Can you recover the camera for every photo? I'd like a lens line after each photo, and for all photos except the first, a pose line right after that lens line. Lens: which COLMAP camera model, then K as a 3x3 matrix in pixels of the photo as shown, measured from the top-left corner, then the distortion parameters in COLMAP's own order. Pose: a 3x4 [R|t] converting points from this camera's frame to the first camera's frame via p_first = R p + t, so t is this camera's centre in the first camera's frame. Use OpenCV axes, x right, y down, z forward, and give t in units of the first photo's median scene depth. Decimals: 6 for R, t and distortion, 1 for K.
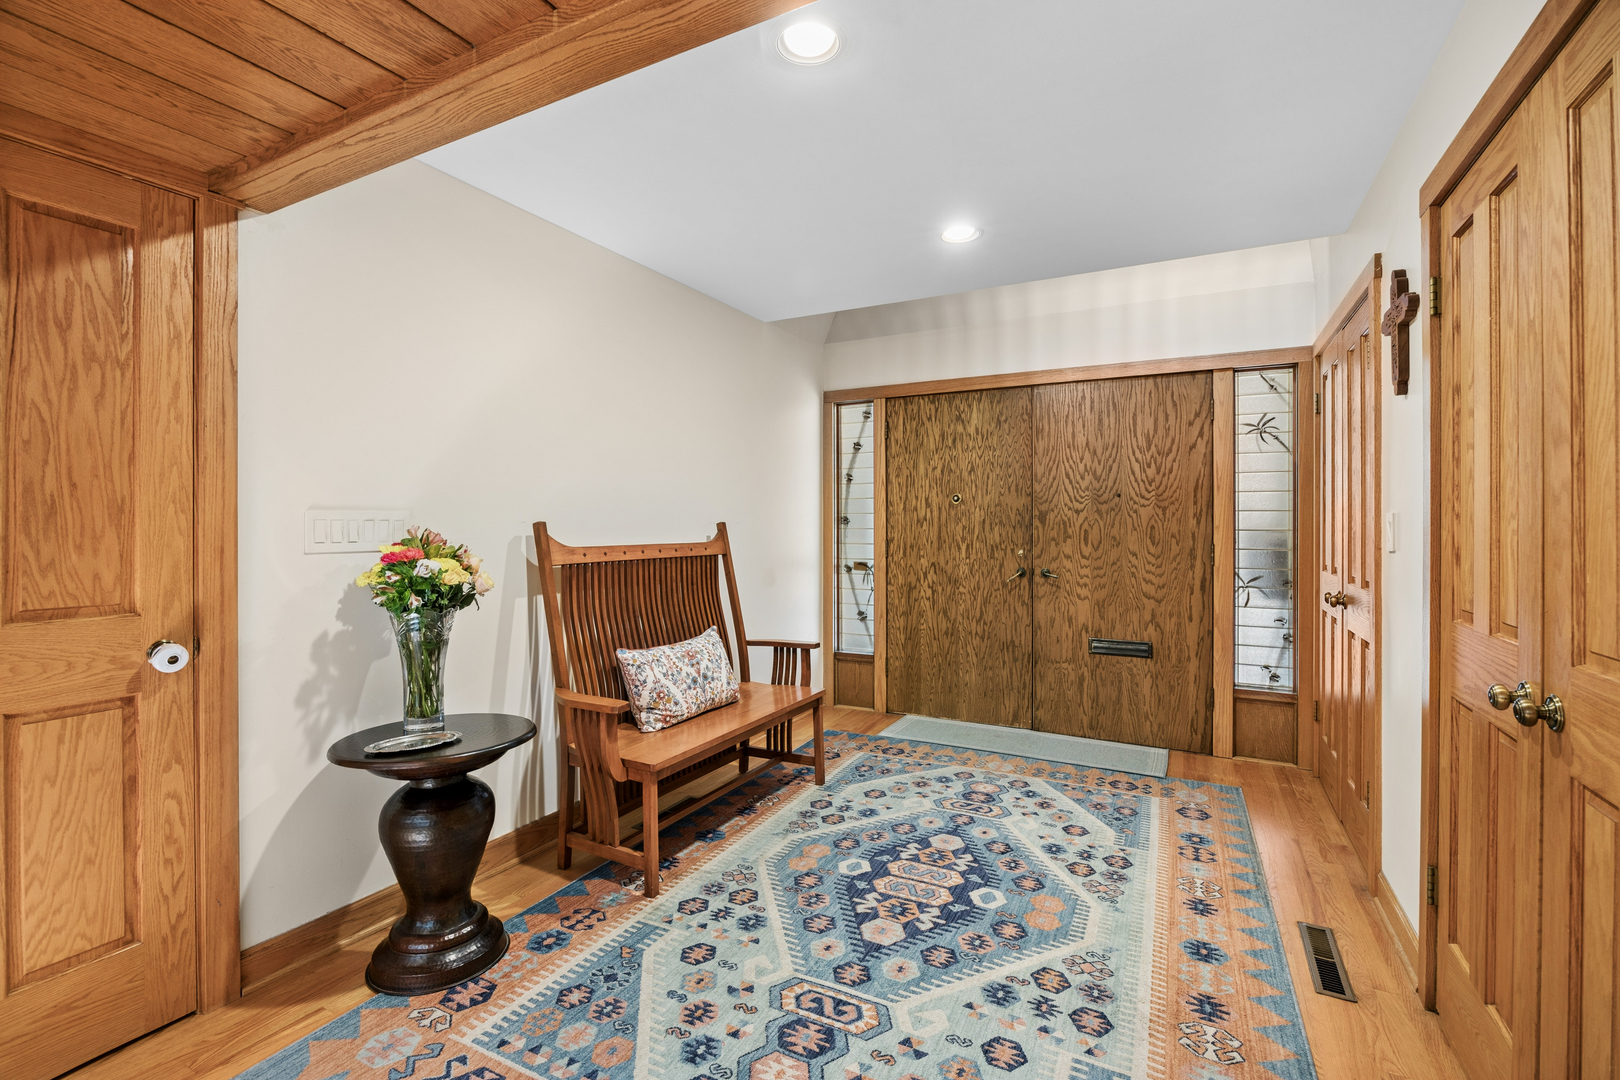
lens RADIAL K [[713.0, 0, 799.0], [0, 713.0, 534.7], [0, 0, 1]] dist [-0.023416, -0.000015]
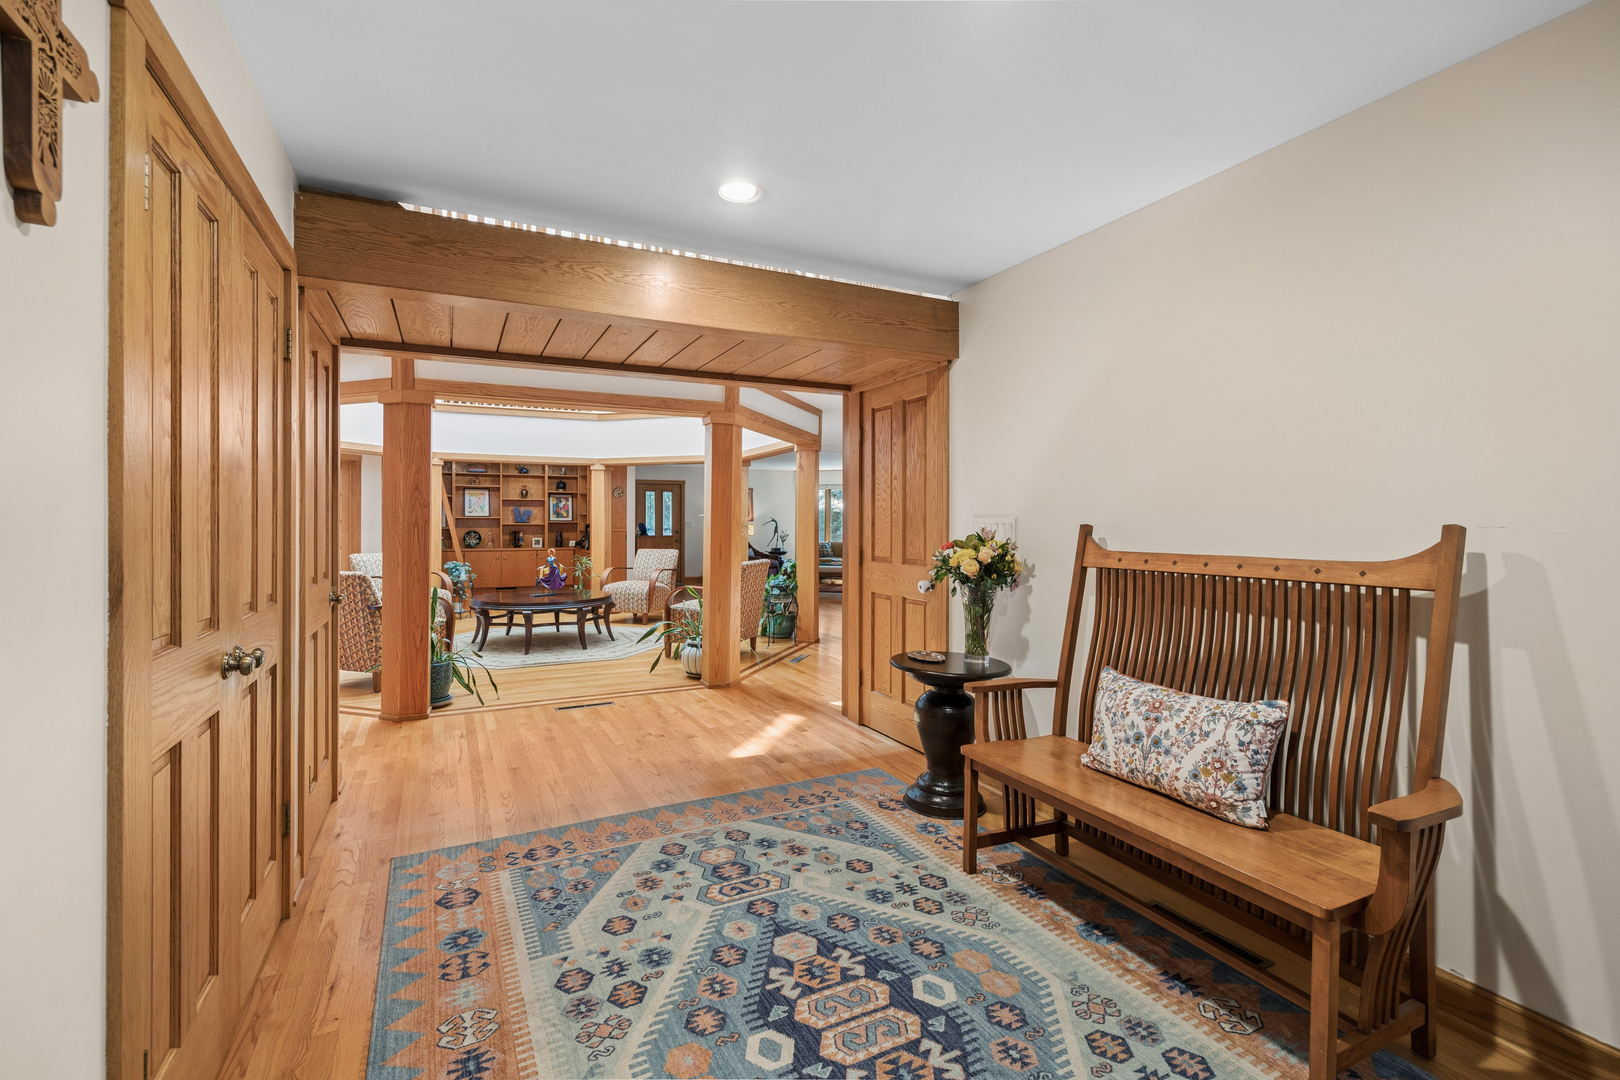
lens RADIAL K [[713.0, 0, 807.0], [0, 713.0, 532.4], [0, 0, 1]] dist [-0.023416, -0.000015]
pose [[-0.570158, 0.006052, -0.821513, 0.882655], [-0.019390, 0.999595, 0.020821, -0.023760], [0.821306, 0.027800, -0.569810, 1.519666]]
